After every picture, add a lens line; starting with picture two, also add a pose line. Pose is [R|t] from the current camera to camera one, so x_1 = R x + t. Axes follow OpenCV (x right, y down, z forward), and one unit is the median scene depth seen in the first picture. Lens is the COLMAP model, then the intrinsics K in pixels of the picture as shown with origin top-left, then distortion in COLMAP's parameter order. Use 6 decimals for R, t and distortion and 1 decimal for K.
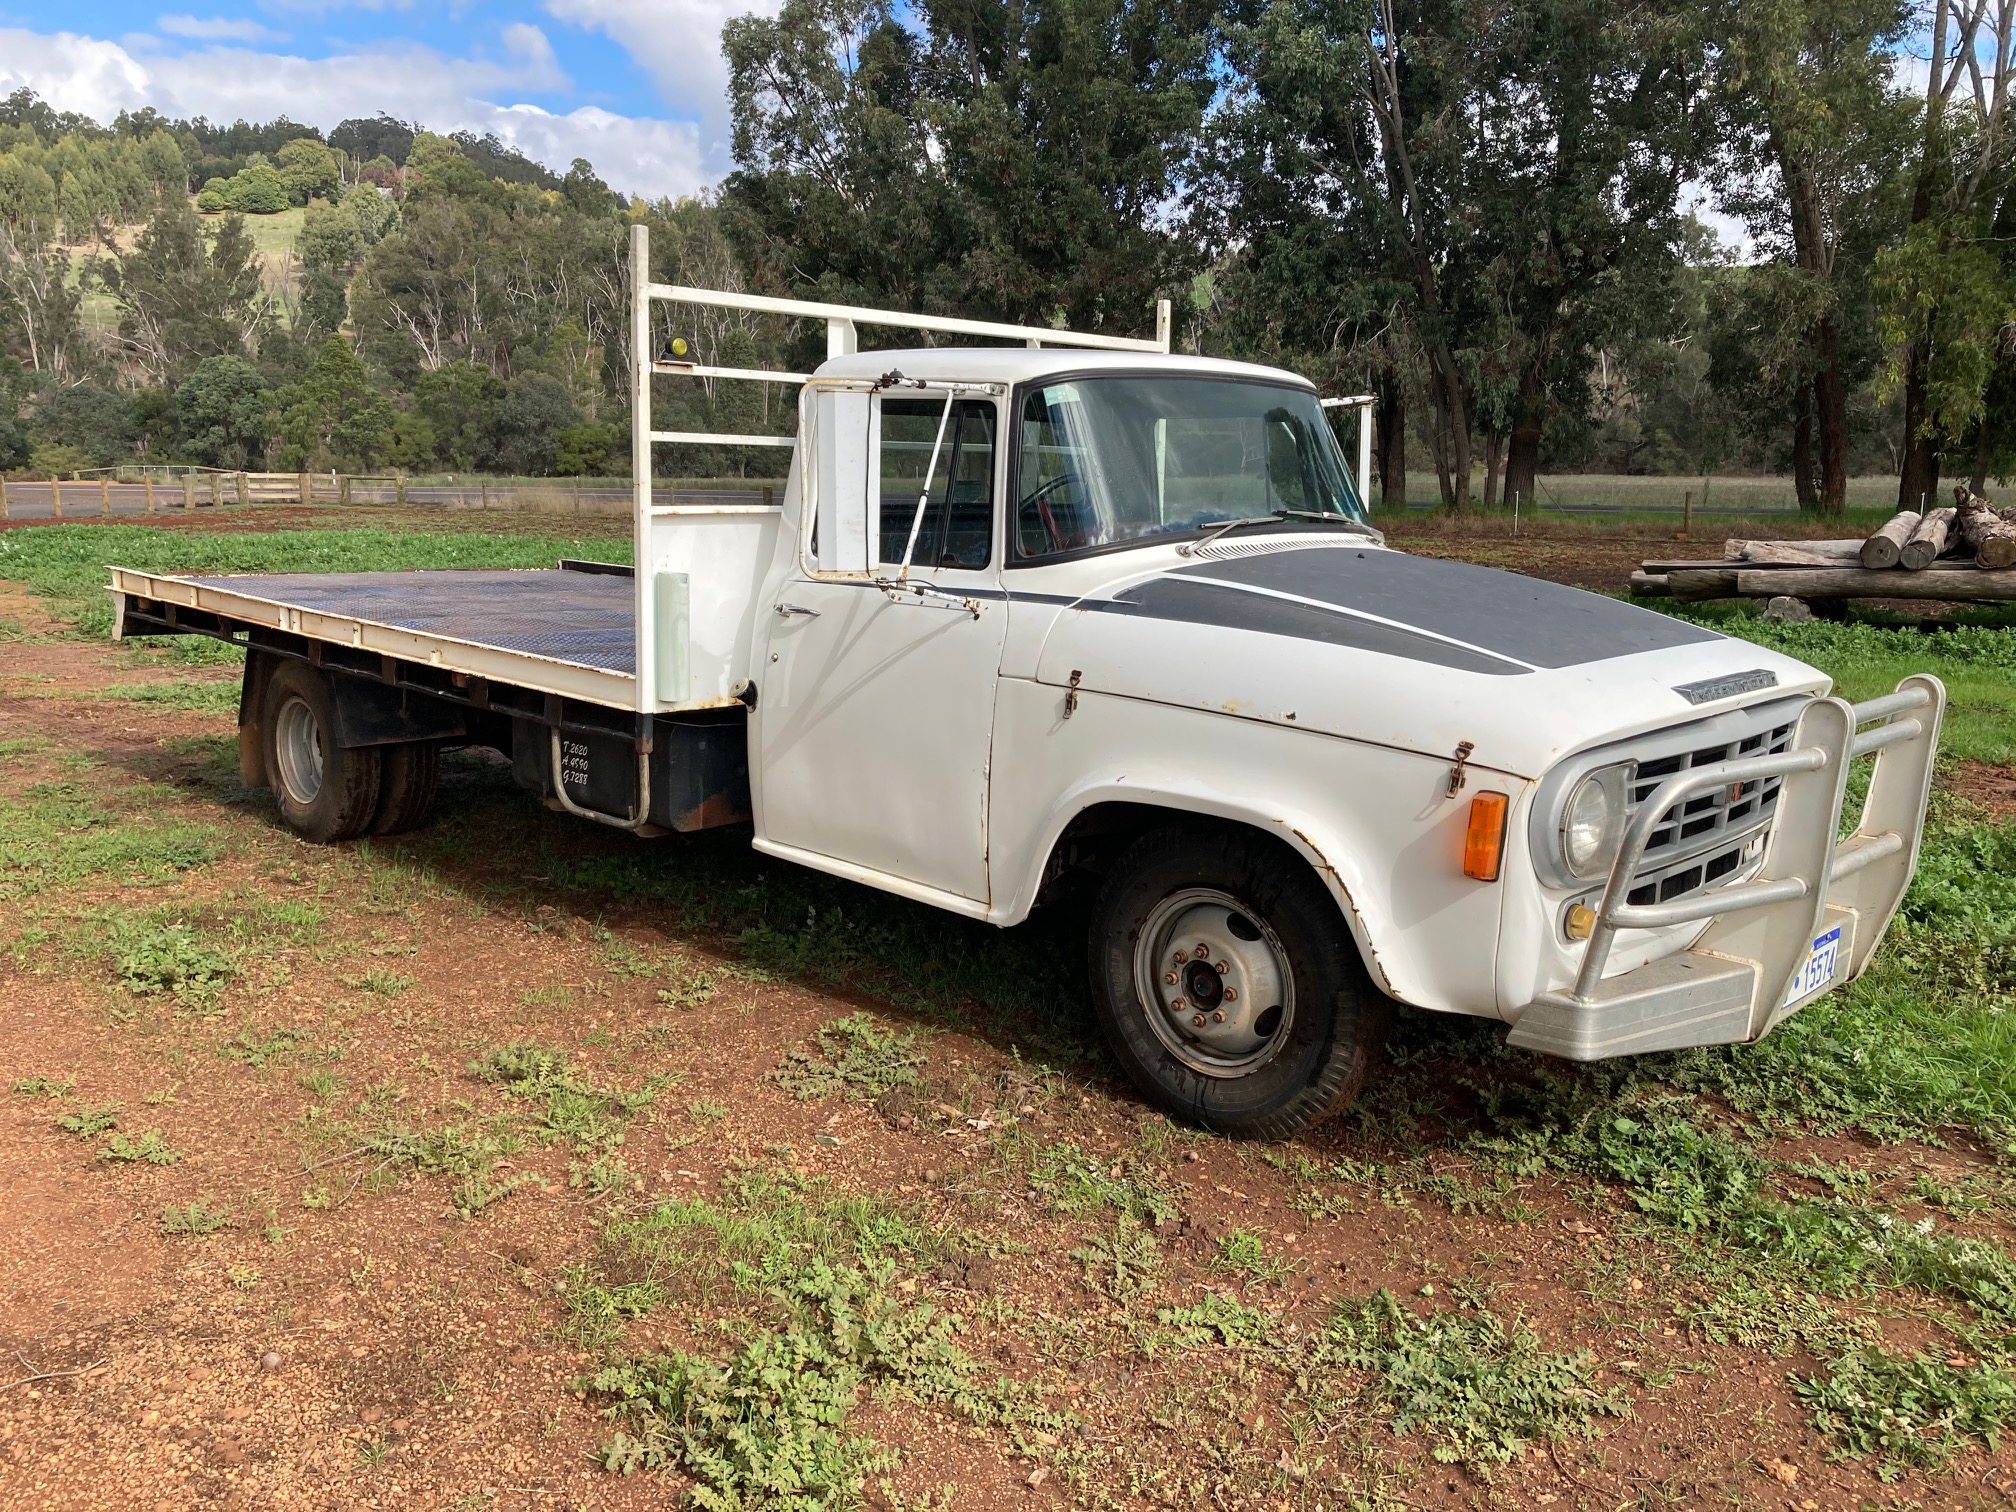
lens RADIAL K [[1617.2, 0, 1008.0], [0, 1617.2, 756.0], [0, 0, 1]] dist [-0.005339, 0.068505]
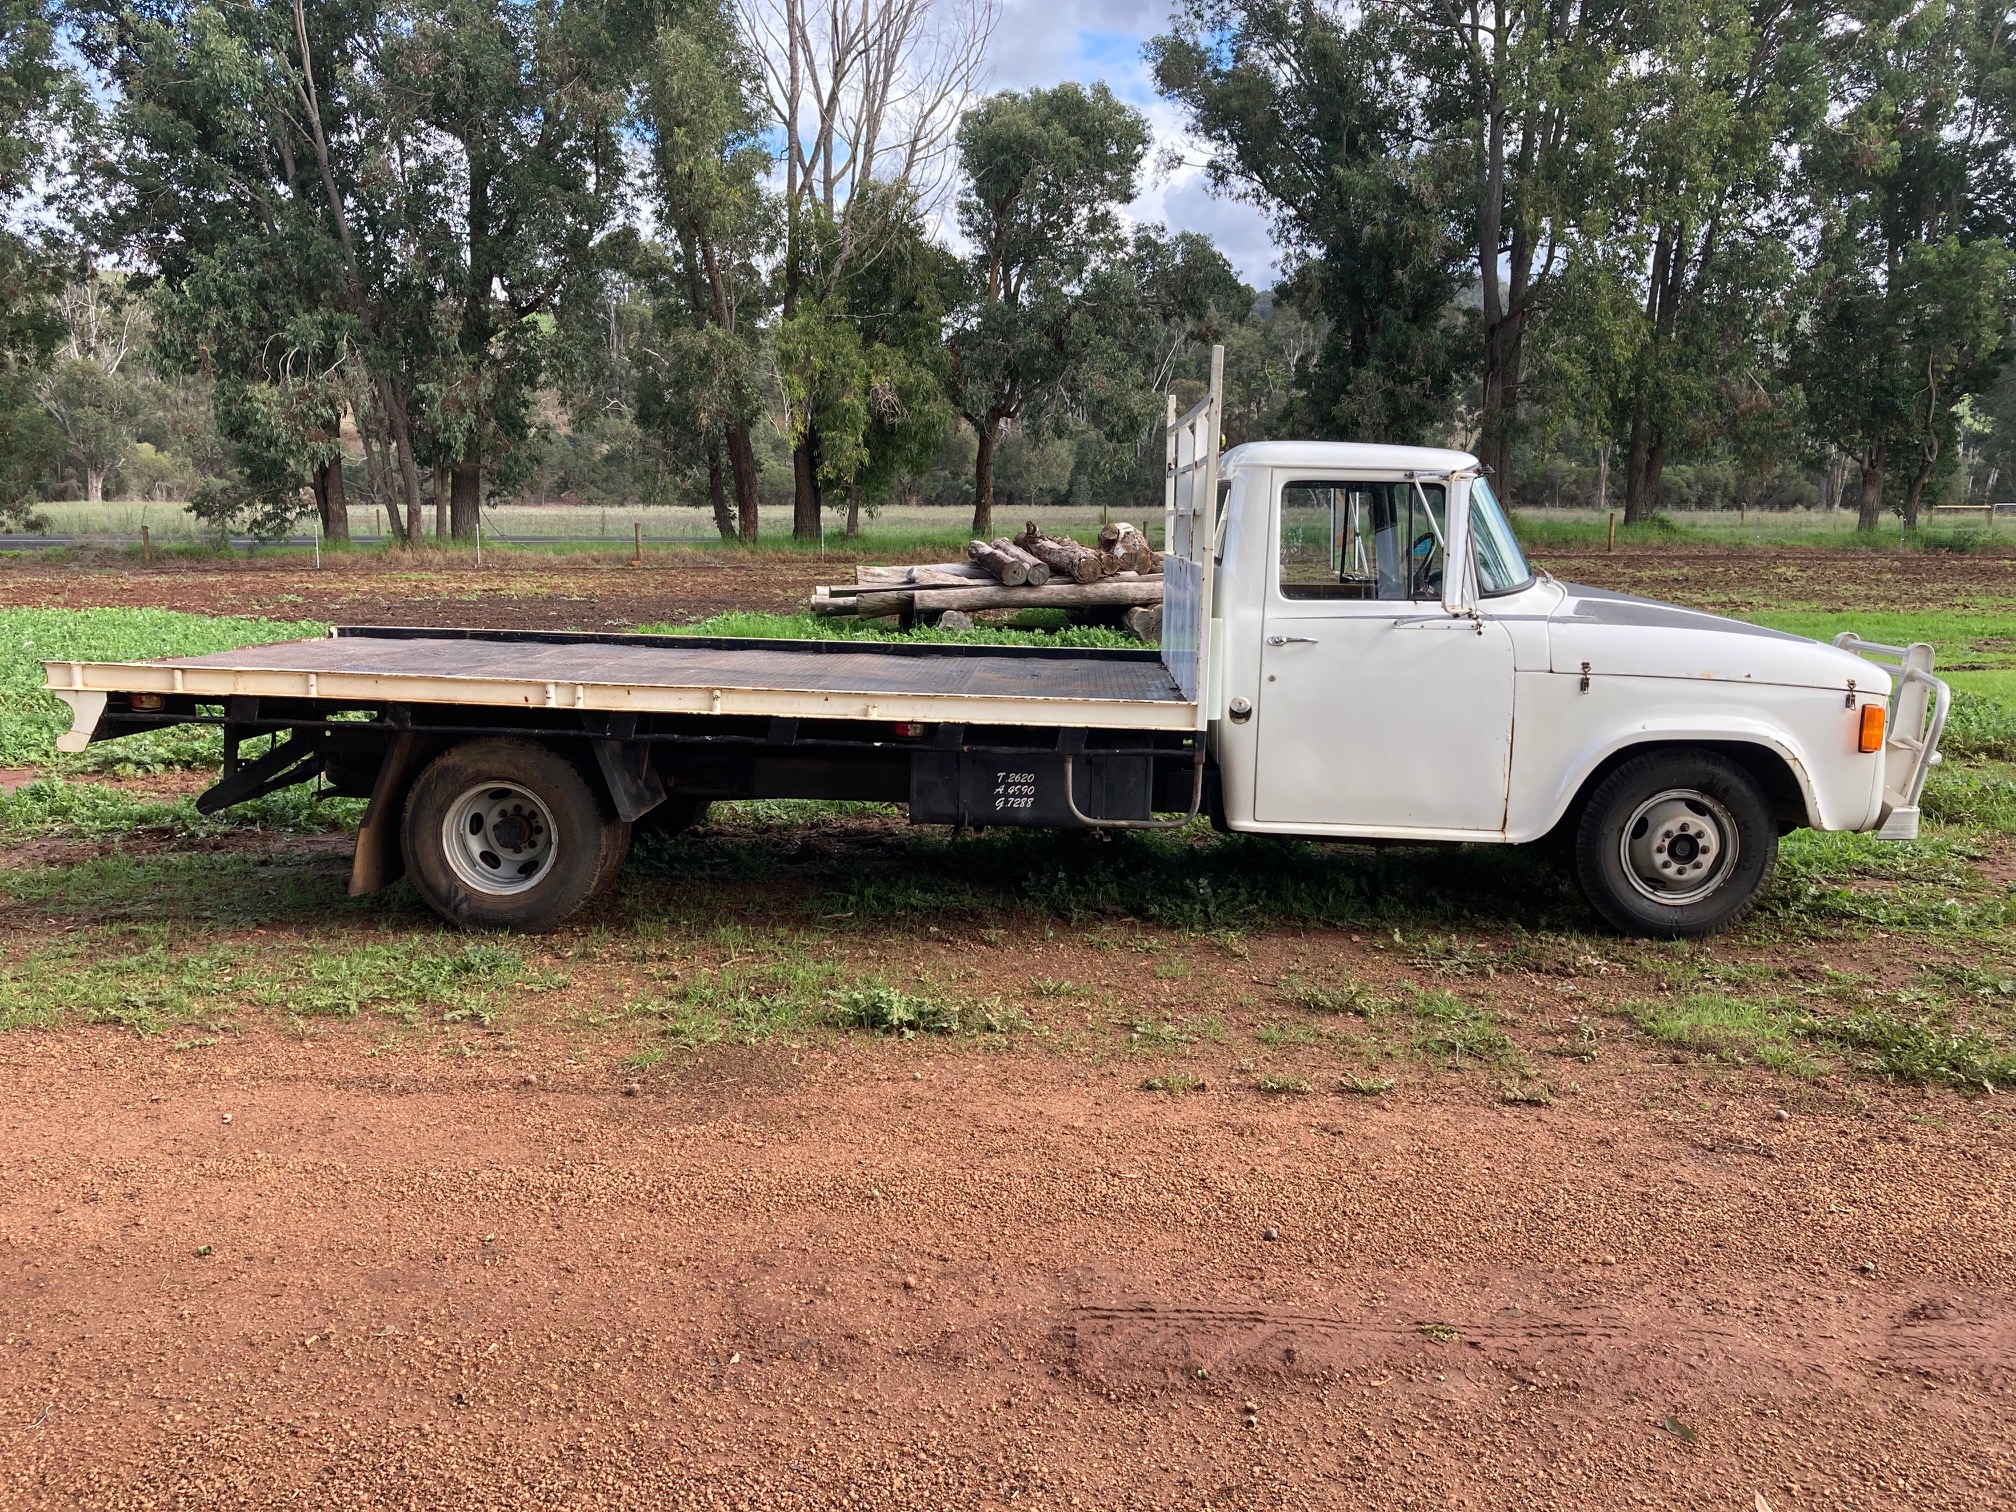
lens RADIAL K [[1652.5, 0, 940.1], [0, 1652.5, 755.9], [0, 0, 1]] dist [0.003909, -0.004576]
pose [[0.768606, -0.103340, 0.631321, -0.327993], [0.116494, 0.992975, 0.020713, -0.015743], [-0.629027, 0.057625, 0.775245, 0.039531]]
